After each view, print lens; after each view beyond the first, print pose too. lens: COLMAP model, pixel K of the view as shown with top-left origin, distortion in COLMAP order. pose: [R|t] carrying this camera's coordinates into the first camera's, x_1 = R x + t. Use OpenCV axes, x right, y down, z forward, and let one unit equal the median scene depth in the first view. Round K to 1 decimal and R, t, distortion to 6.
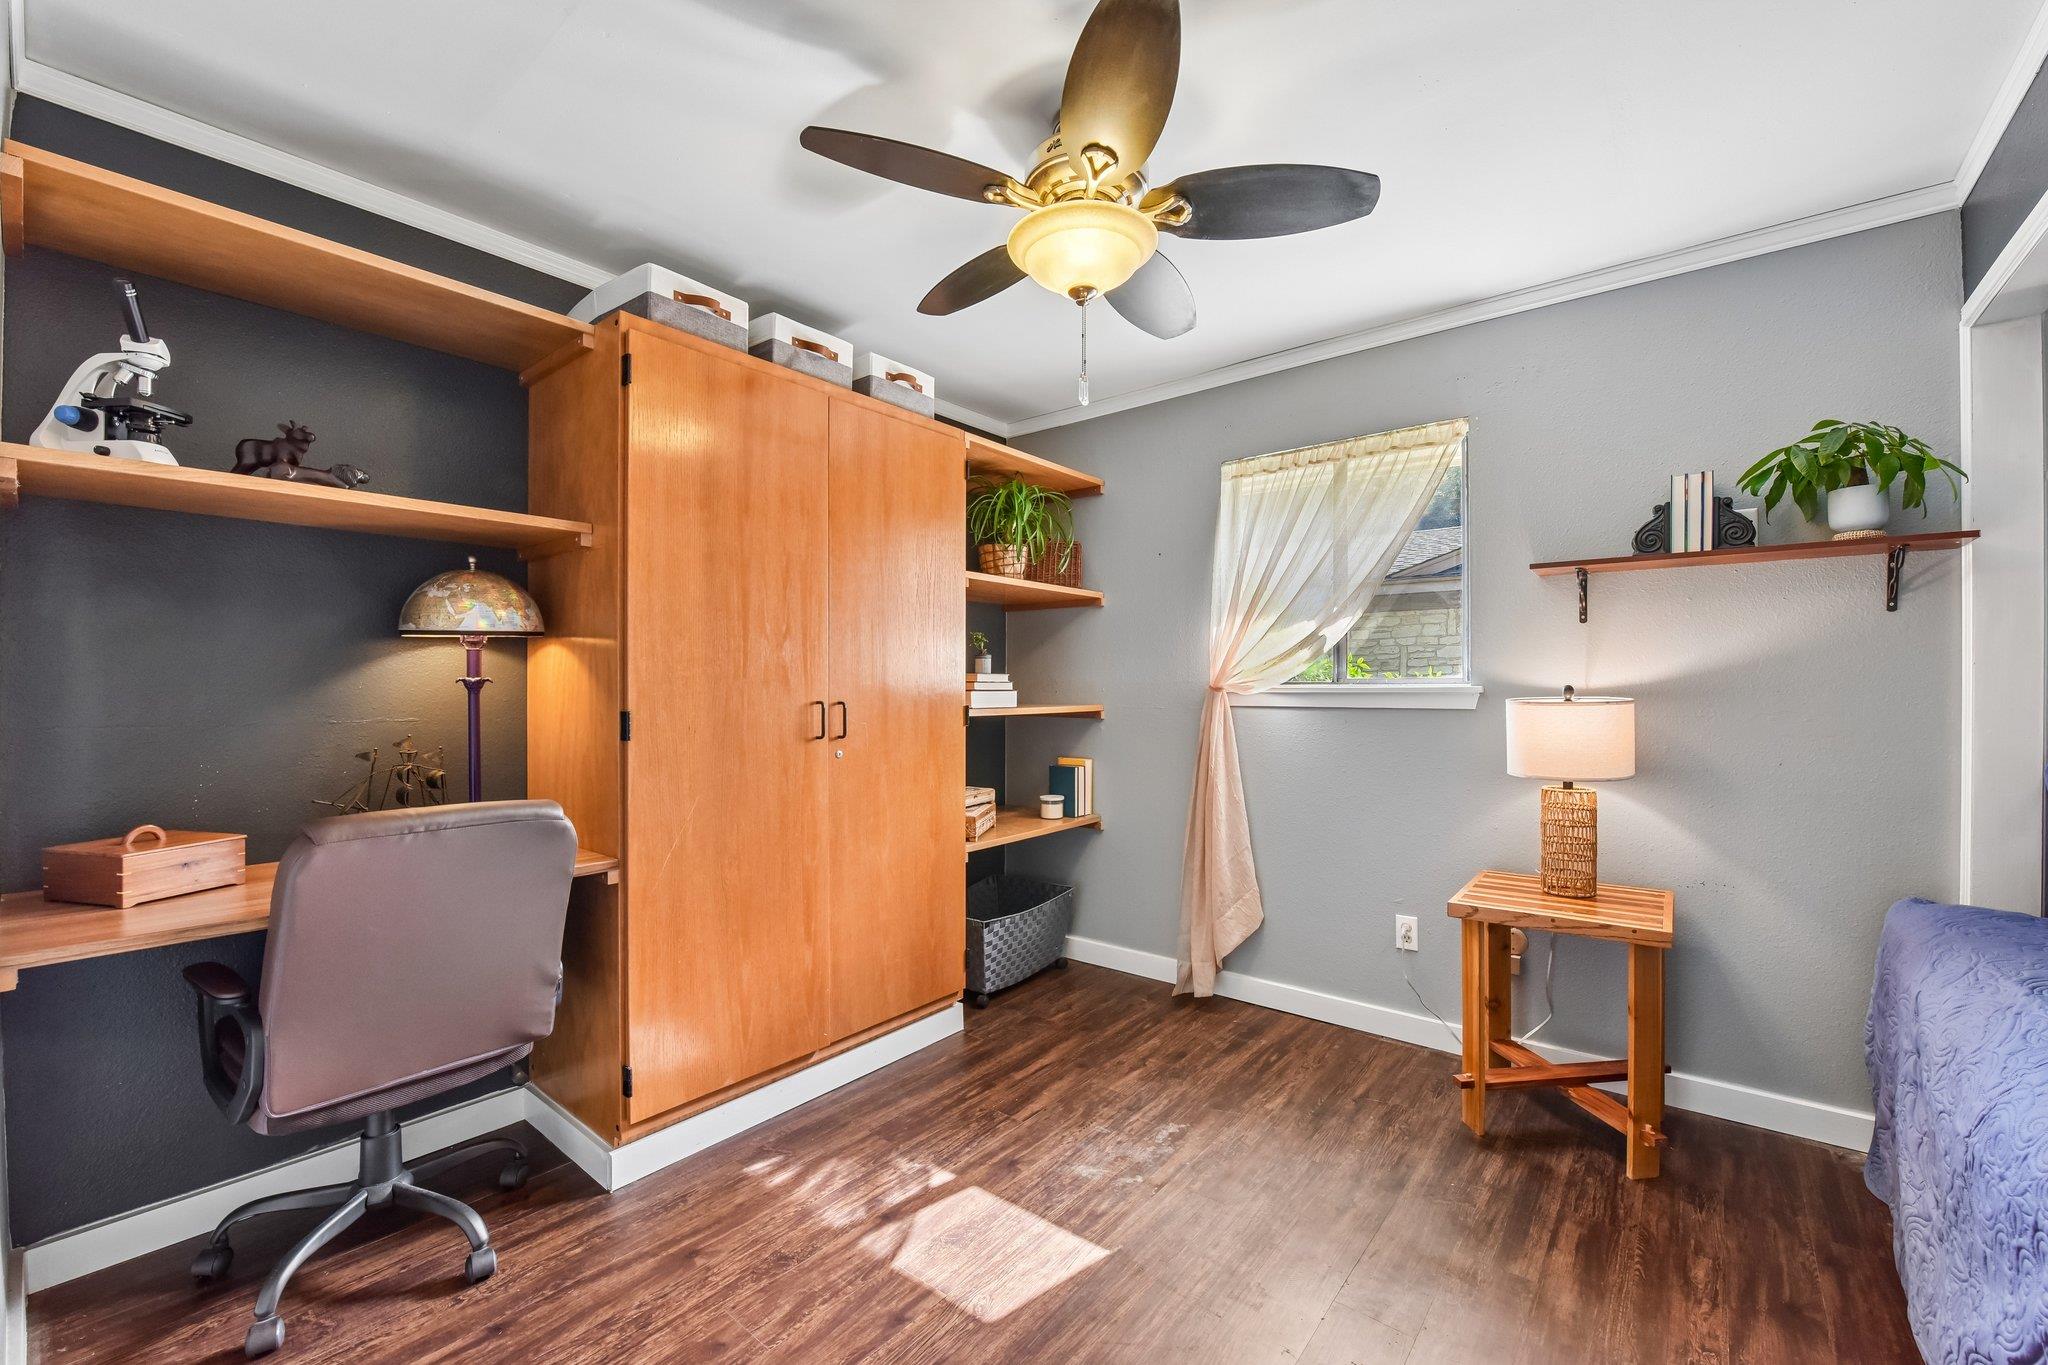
lens RADIAL K [[824.7, 0, 1023.6], [0, 824.7, 695.6], [0, 0, 1]] dist [-0.001152, -0.000167]
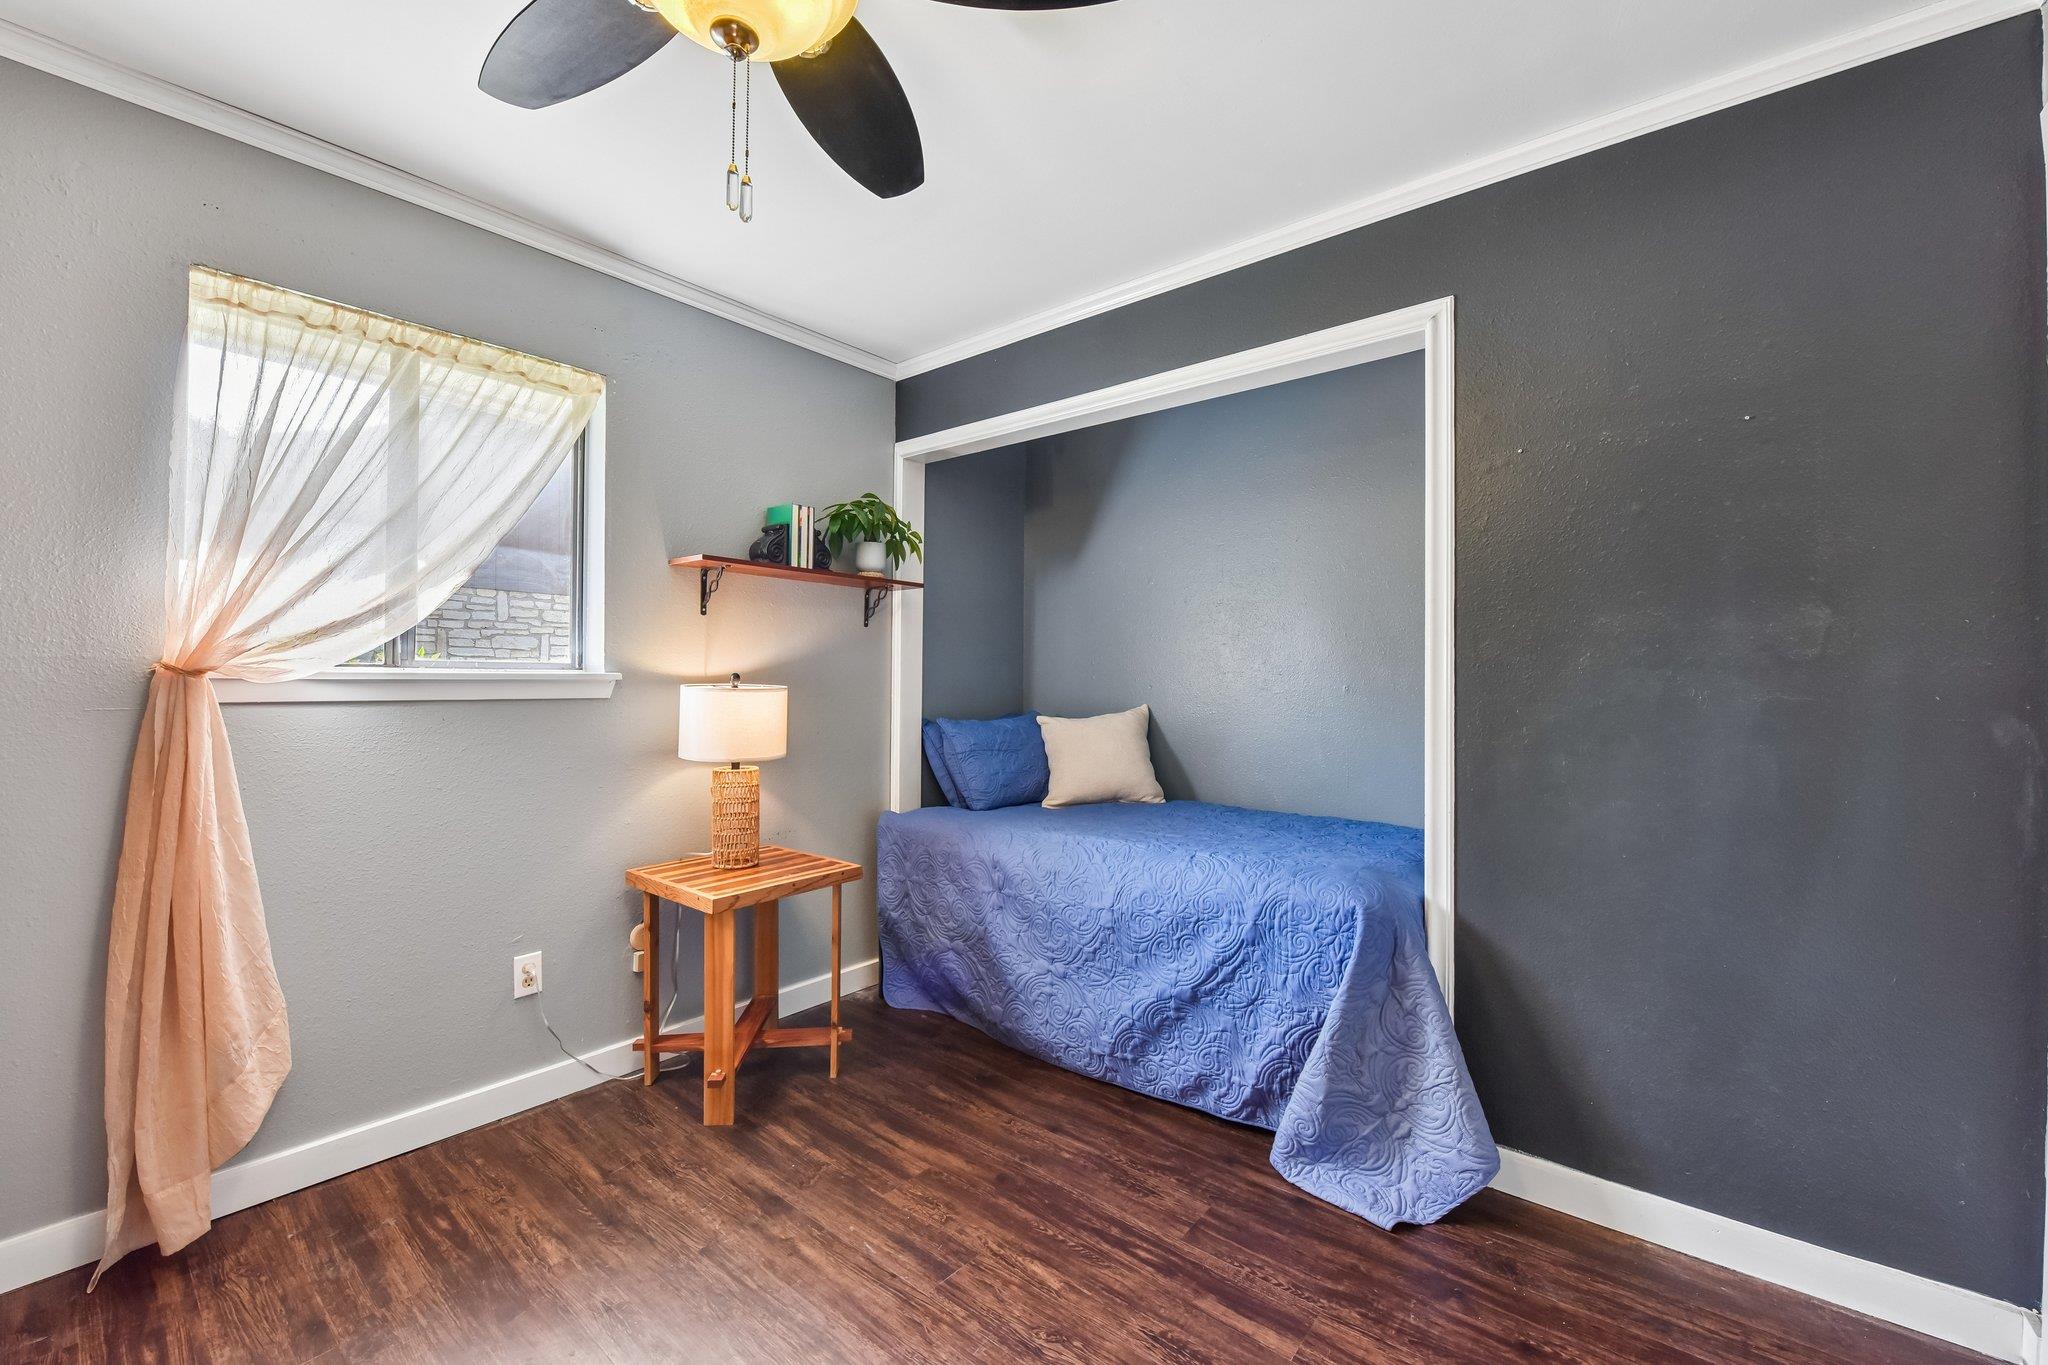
lens RADIAL K [[844.8, 0, 1023.3], [0, 844.8, 686.1], [0, 0, 1]] dist [-0.002028, -0.000460]
pose [[0.013778, -0.001272, 0.999904, -0.413376], [0.005820, 0.999982, 0.001192, 0.005097], [-0.999888, 0.005803, 0.013786, 0.569777]]
